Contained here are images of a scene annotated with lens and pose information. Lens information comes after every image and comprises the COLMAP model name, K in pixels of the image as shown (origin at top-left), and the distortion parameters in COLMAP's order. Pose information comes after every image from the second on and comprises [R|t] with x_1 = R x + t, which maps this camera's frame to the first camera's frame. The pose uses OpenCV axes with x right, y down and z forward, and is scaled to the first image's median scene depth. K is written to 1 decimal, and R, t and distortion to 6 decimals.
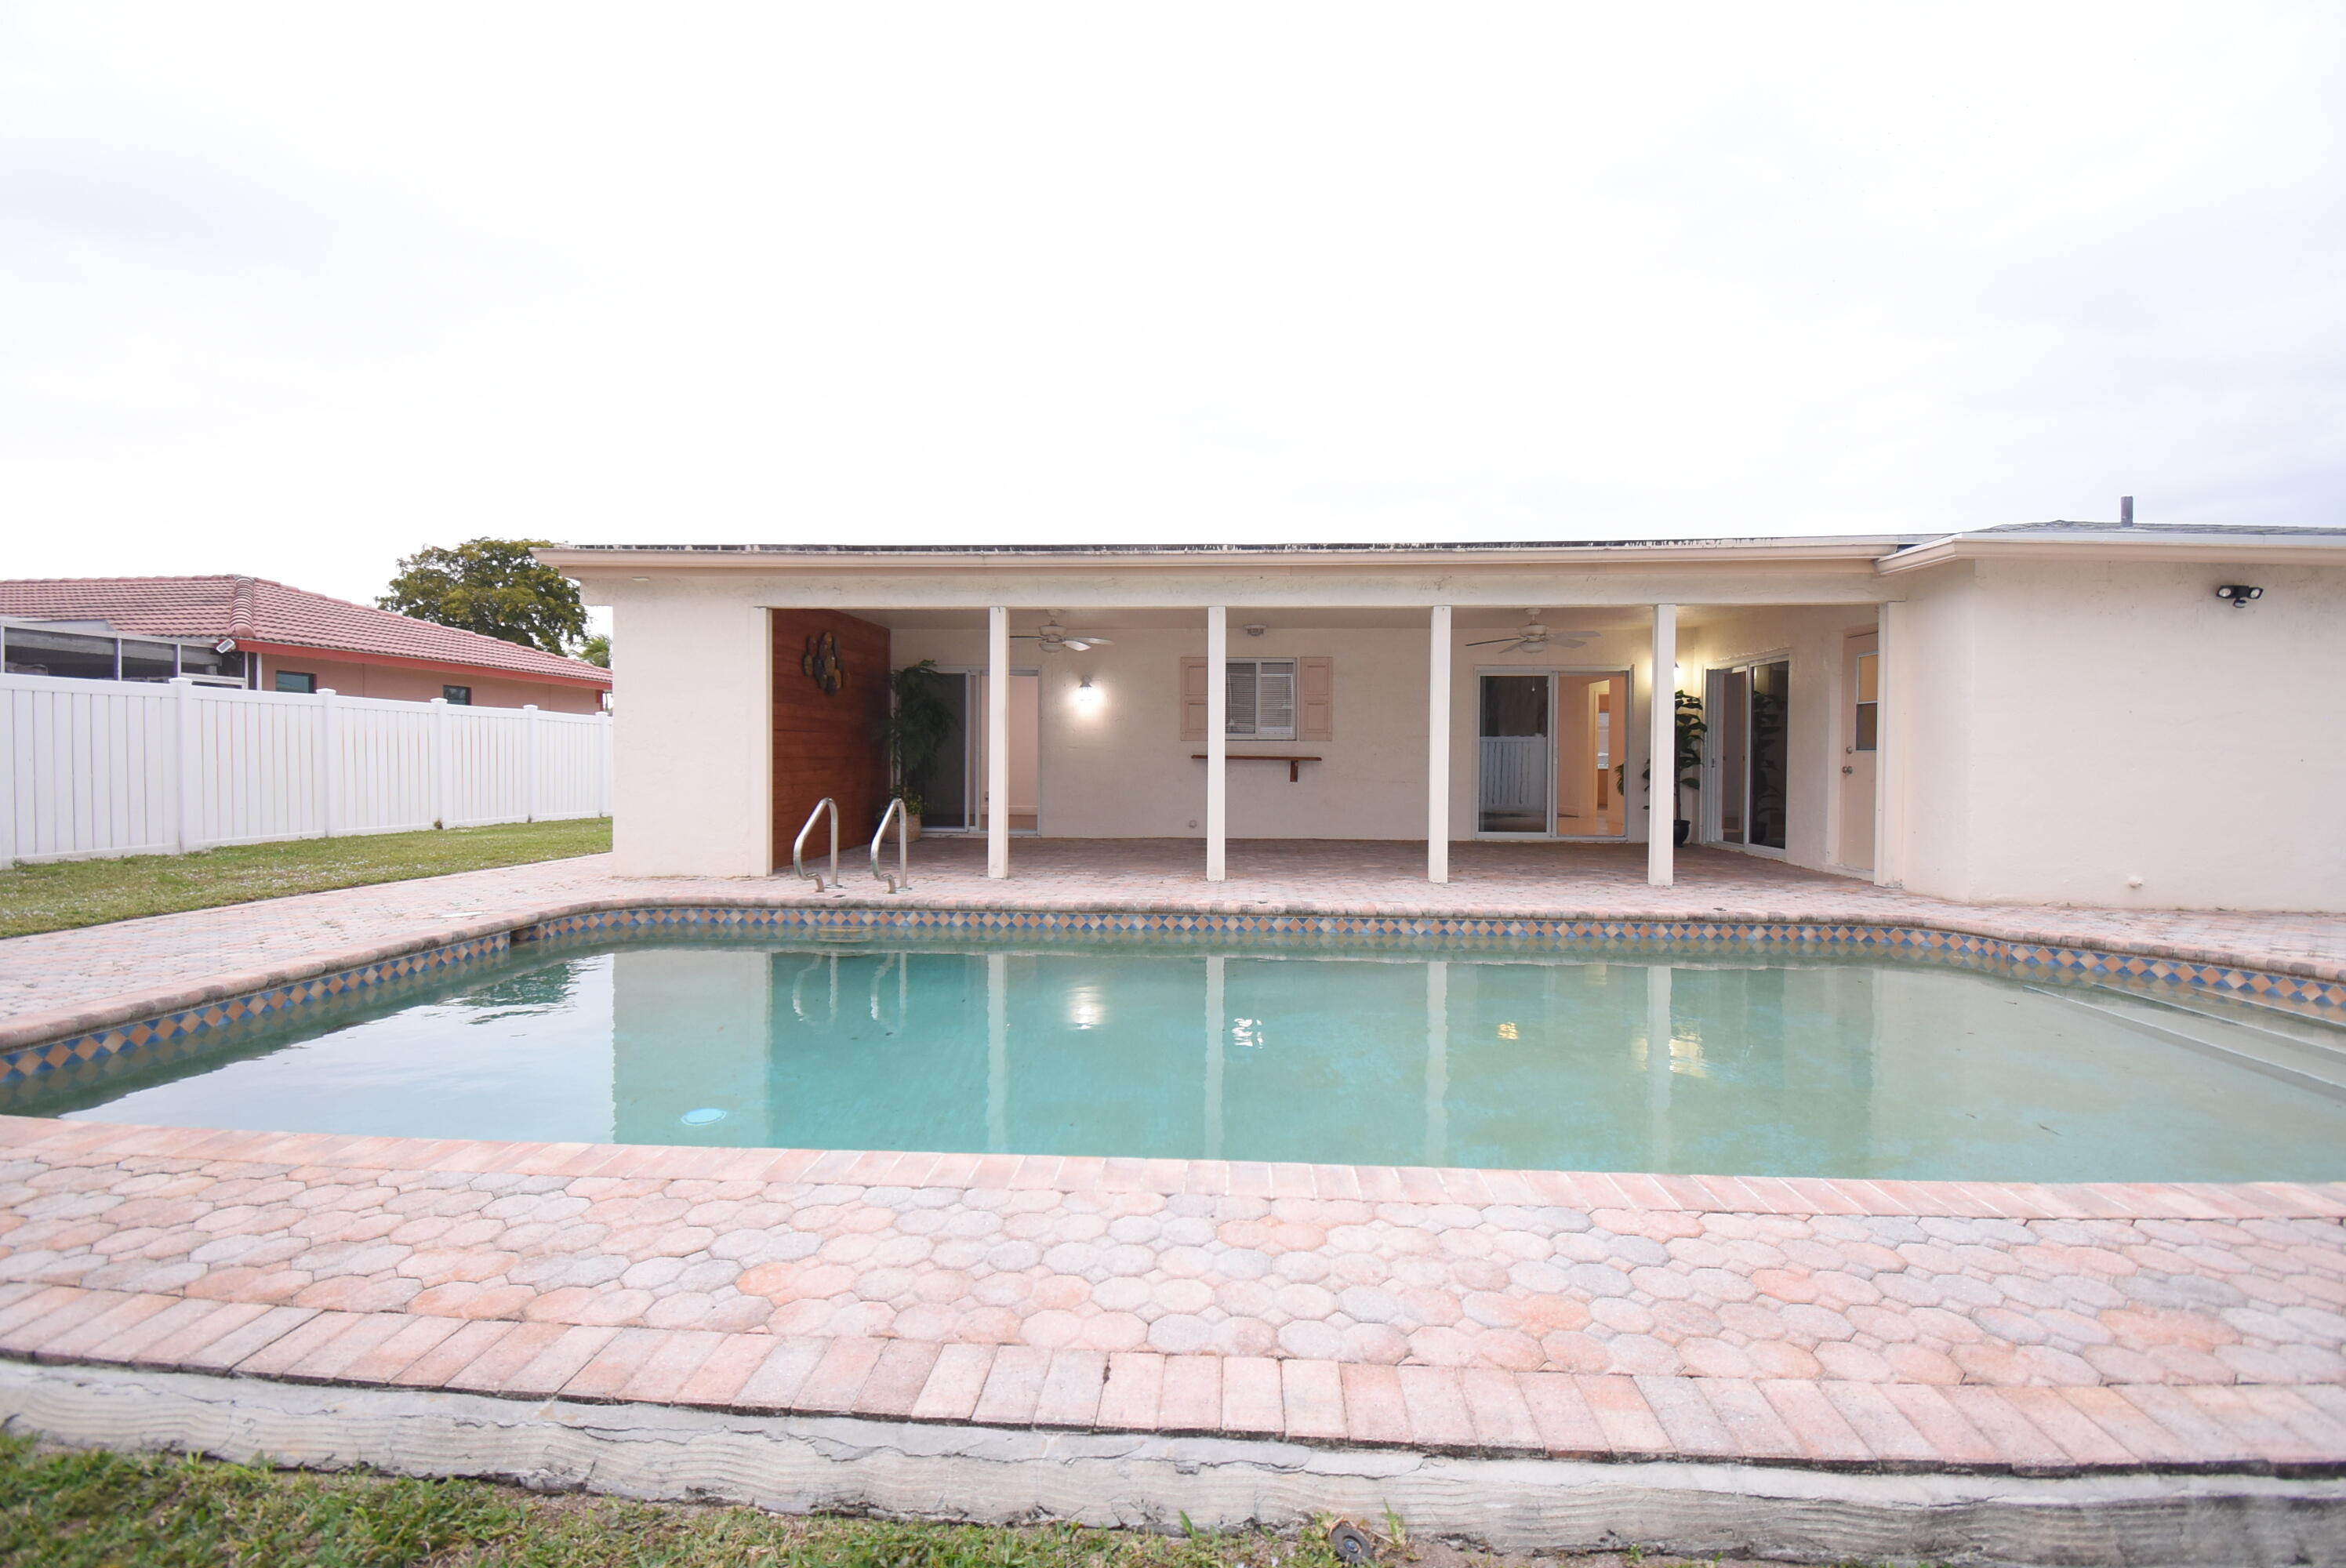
lens RADIAL K [[1026.4, 0, 1175.0], [0, 1026.4, 747.8], [0, 0, 1]] dist [0.015263, -0.024370]
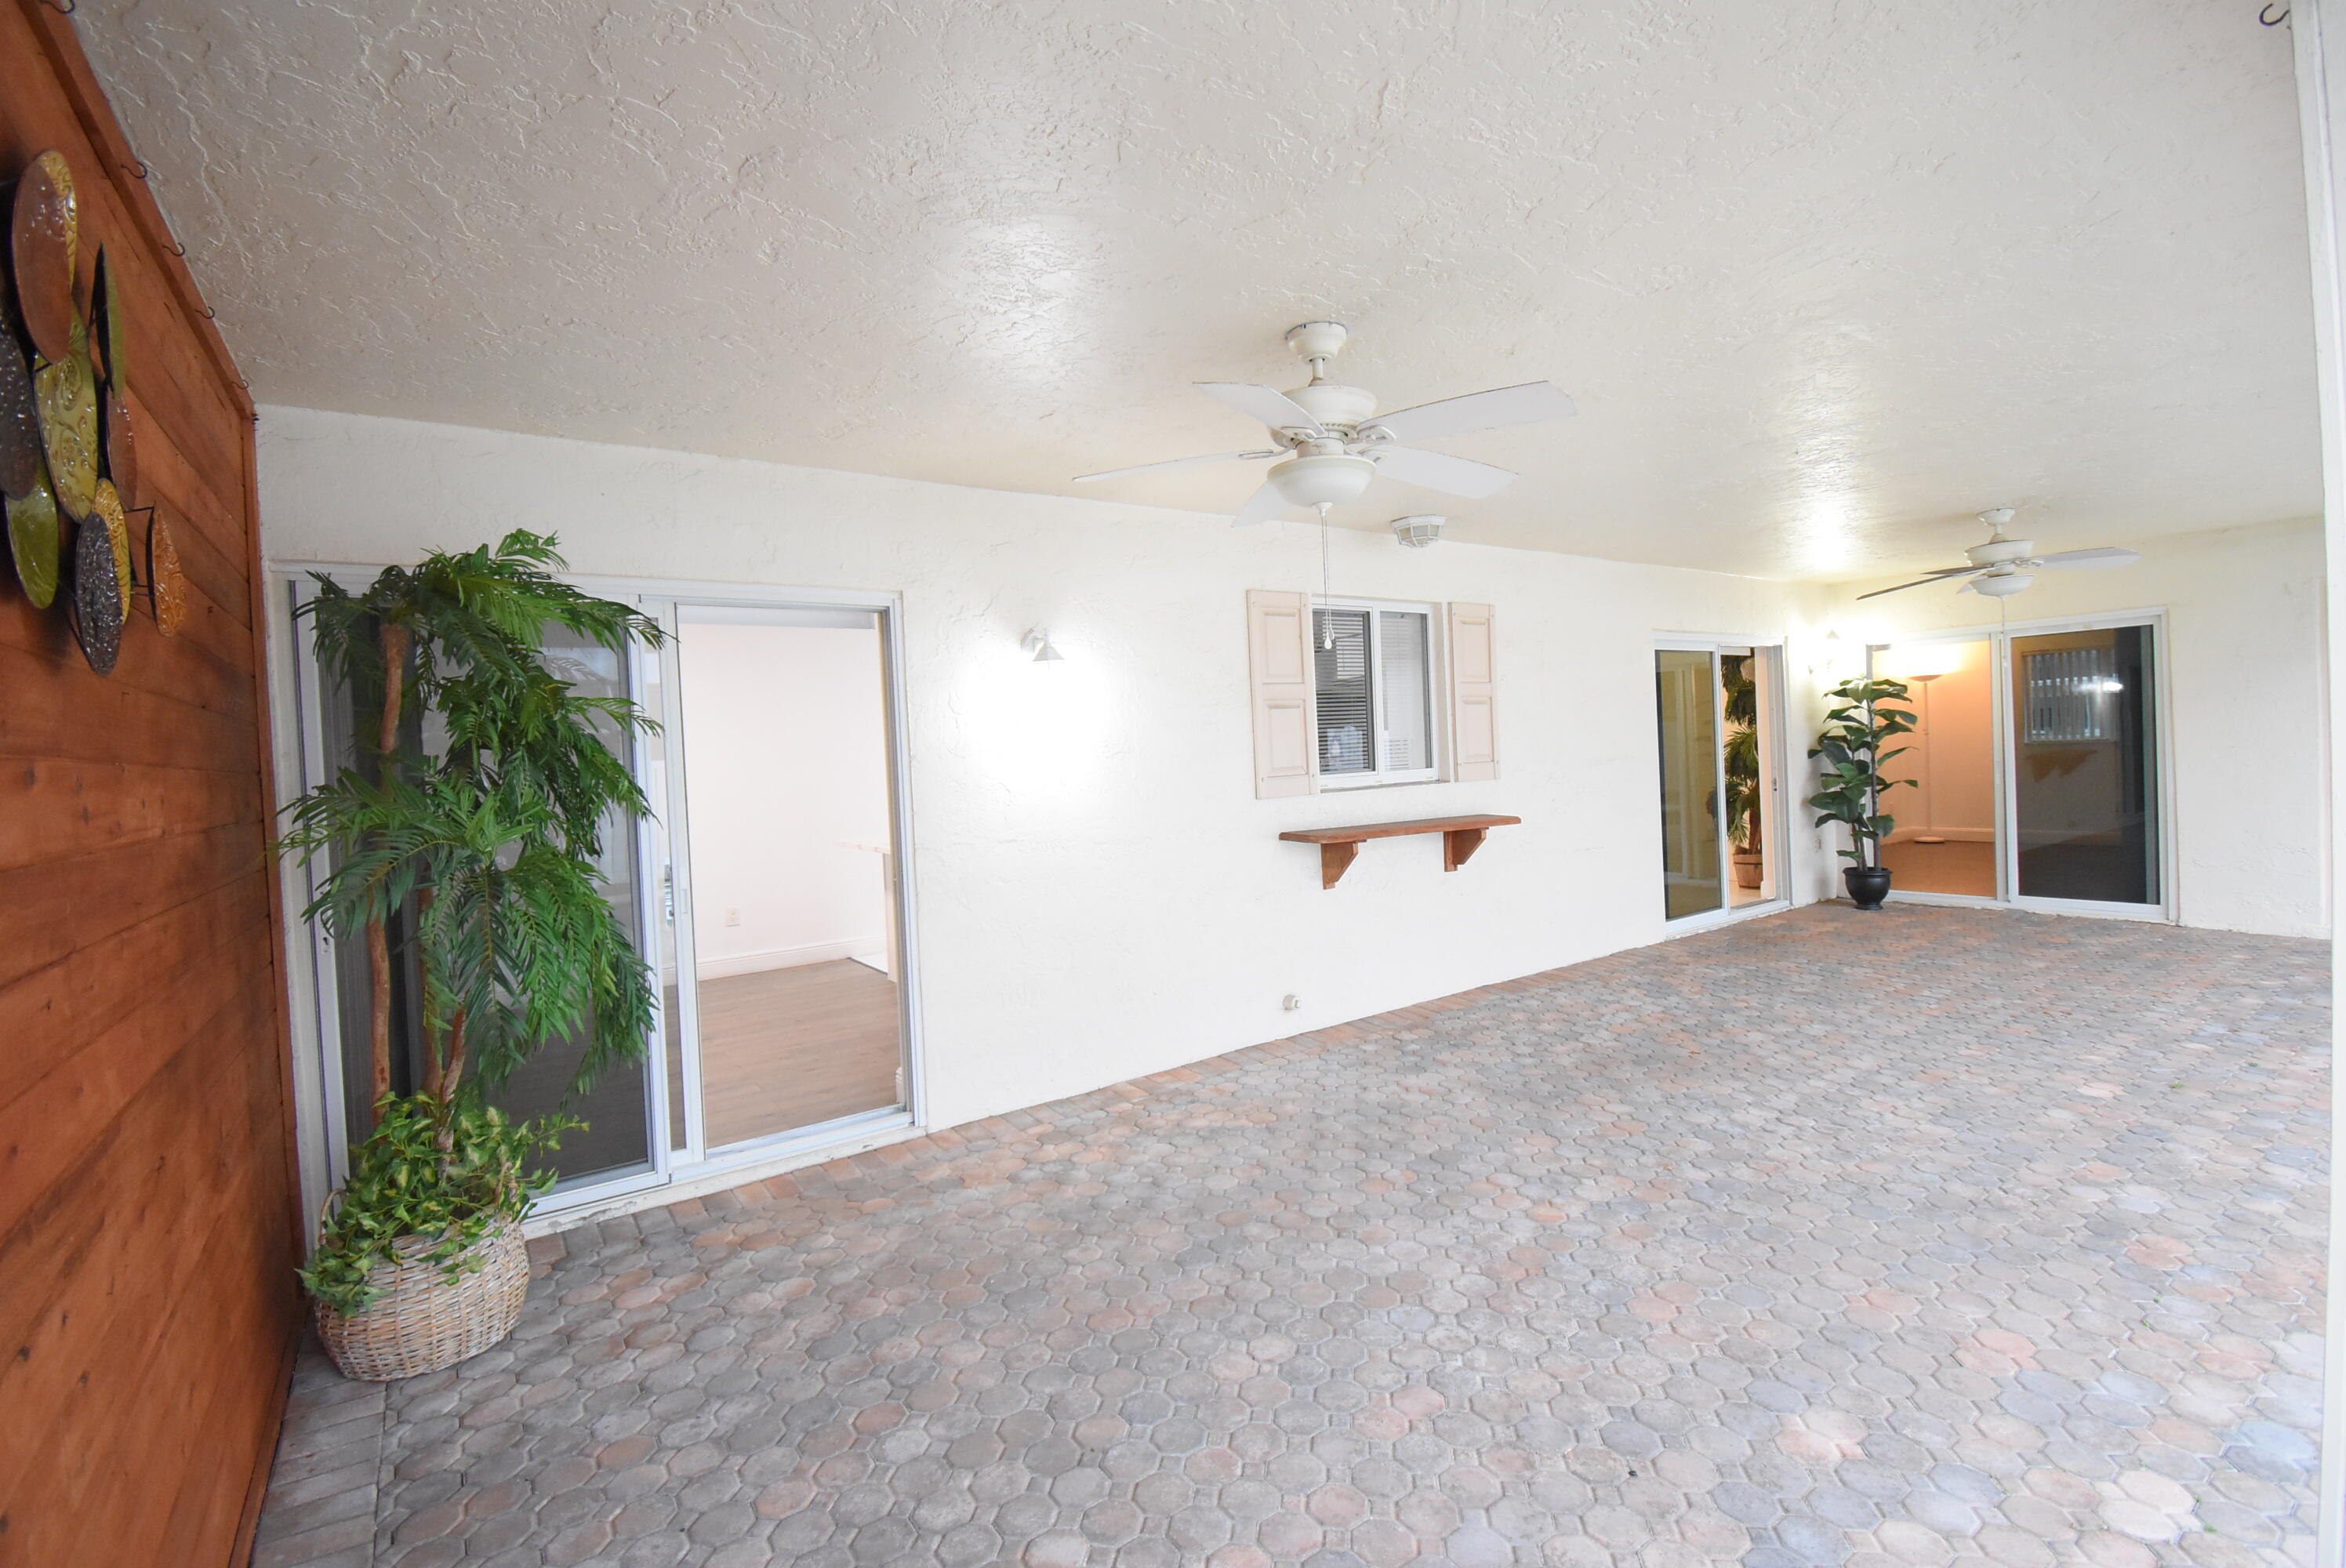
lens RADIAL K [[1026.4, 0, 1175.0], [0, 1026.4, 747.8], [0, 0, 1]] dist [0.015263, -0.024370]
pose [[0.793172, -0.037522, 0.607840, -0.263312], [0.046991, 0.998895, 0.000344, -0.028081], [-0.607181, 0.028290, 0.794059, 0.706250]]
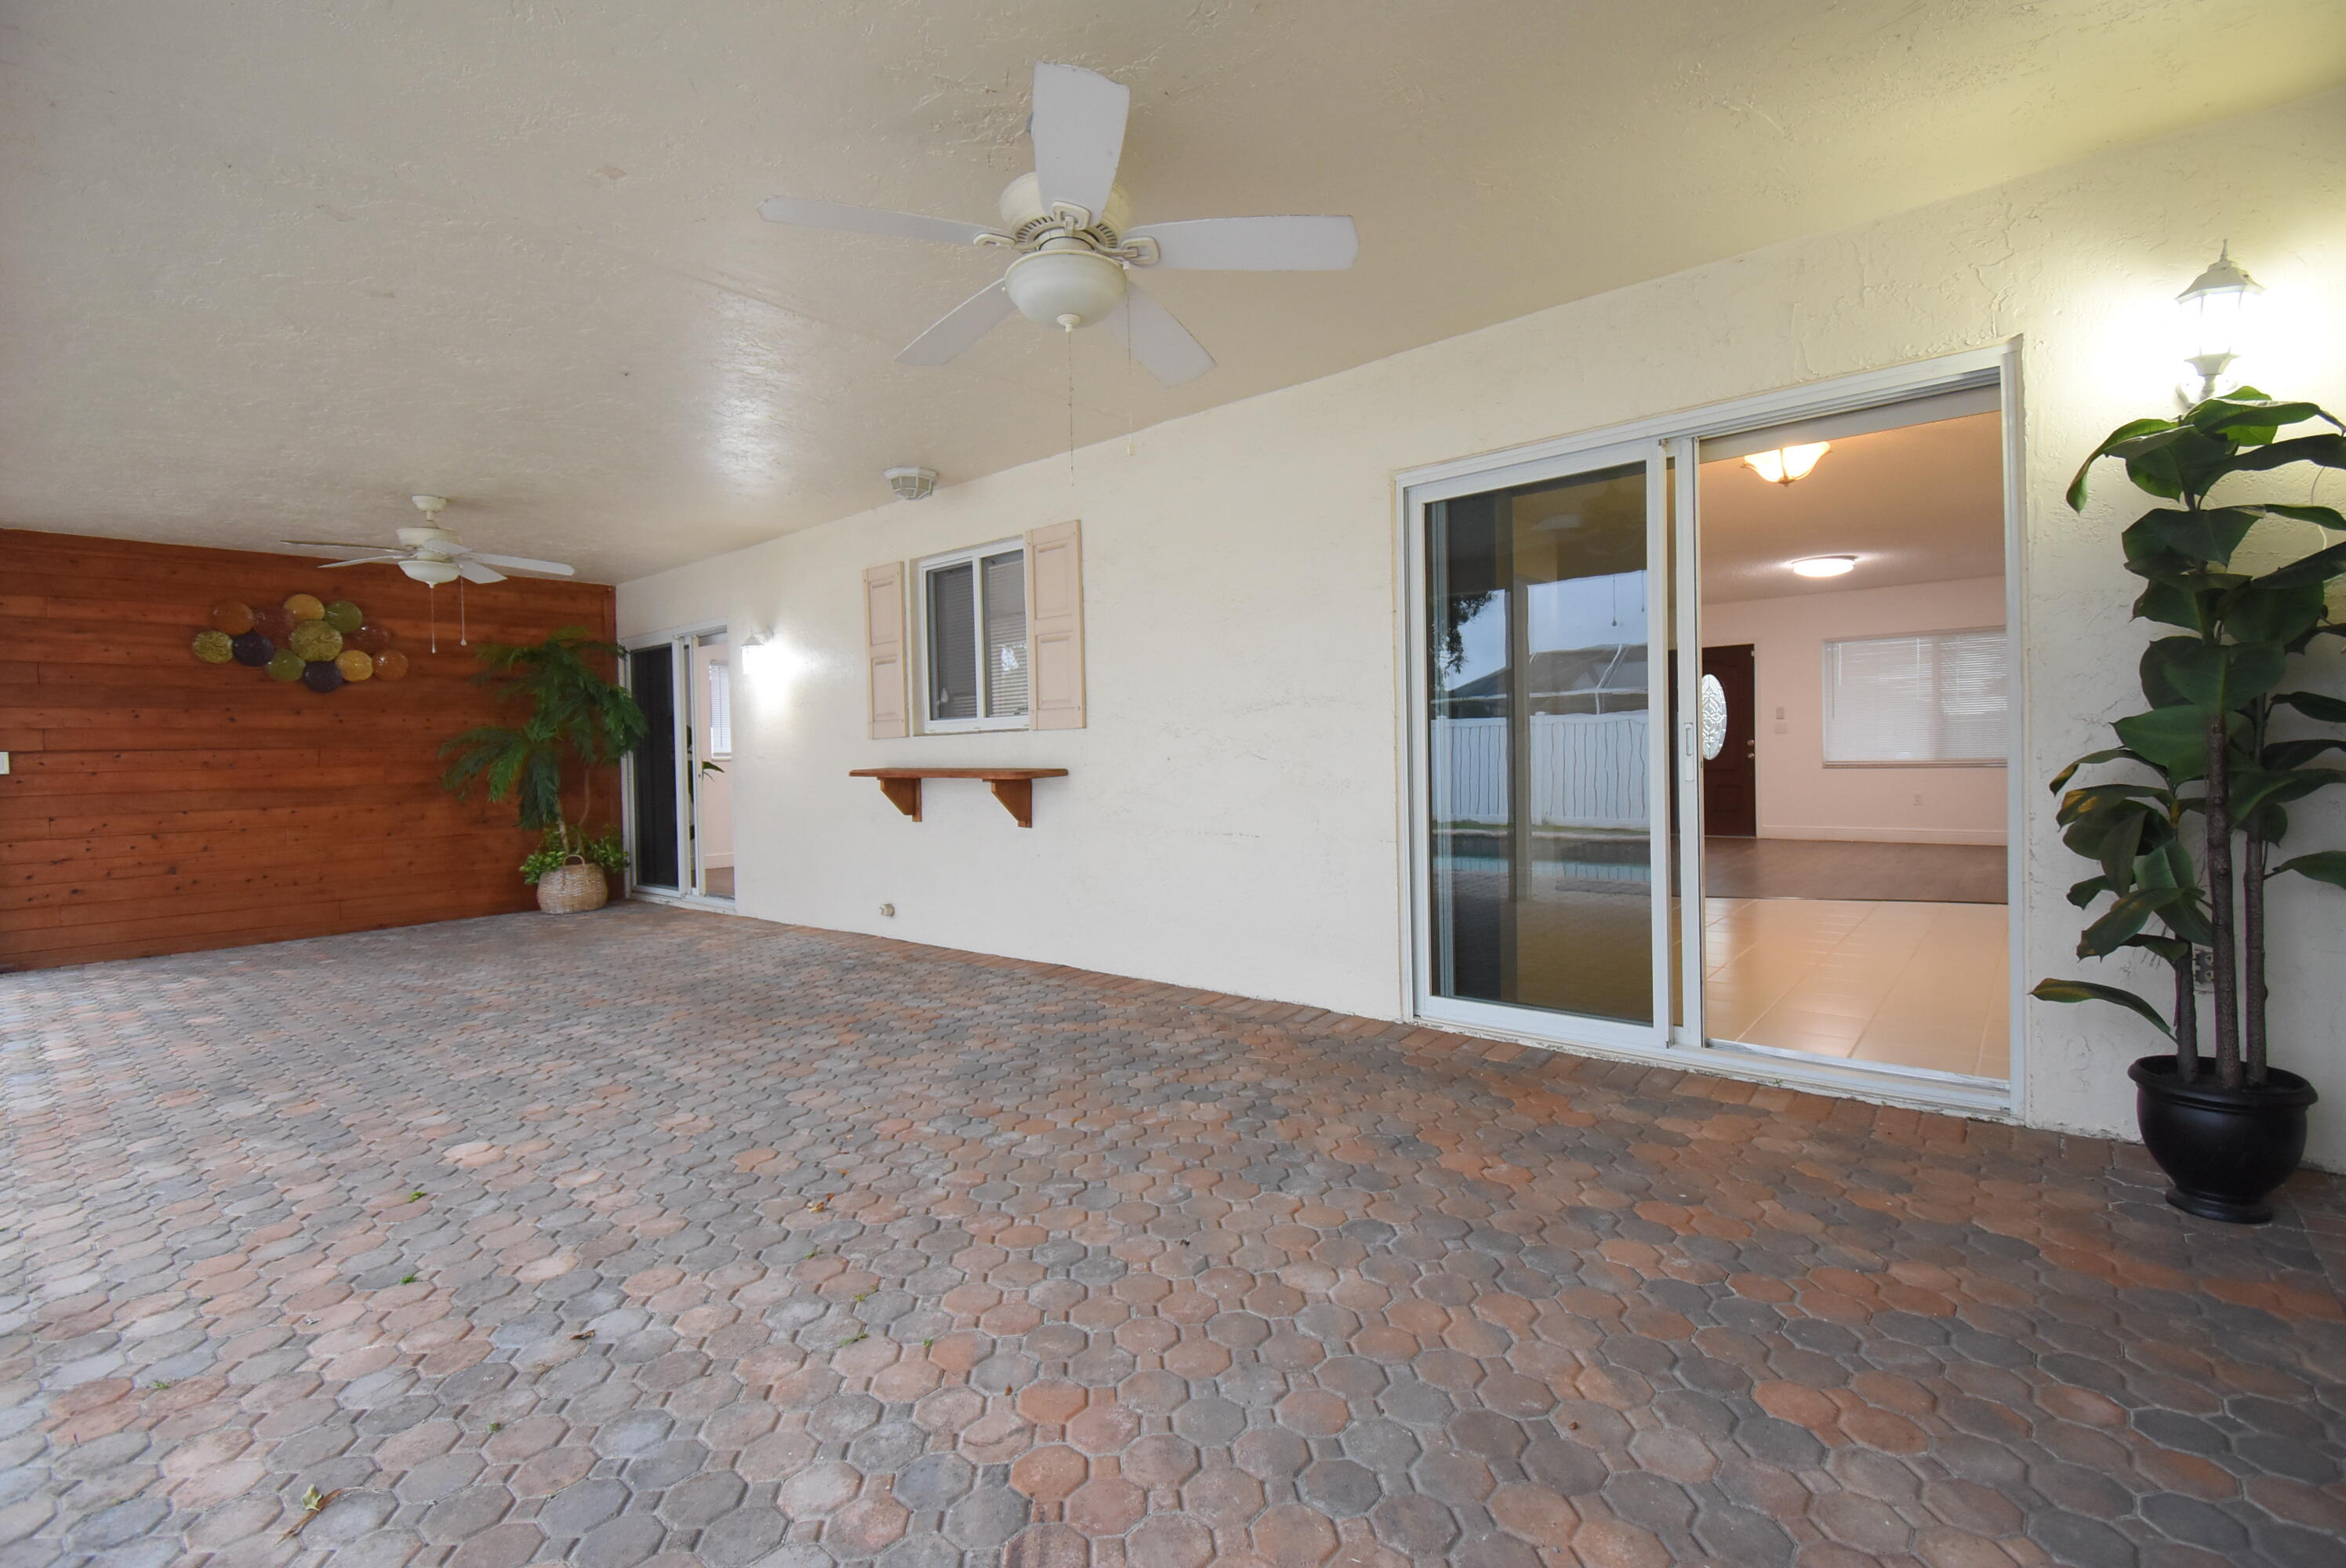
lens RADIAL K [[1026.4, 0, 1175.0], [0, 1026.4, 747.8], [0, 0, 1]] dist [0.015263, -0.024370]
pose [[0.797886, -0.026105, -0.602244, 0.424819], [0.029662, 0.999552, -0.004029, 0.004003], [0.602079, -0.014649, 0.798302, 0.696582]]
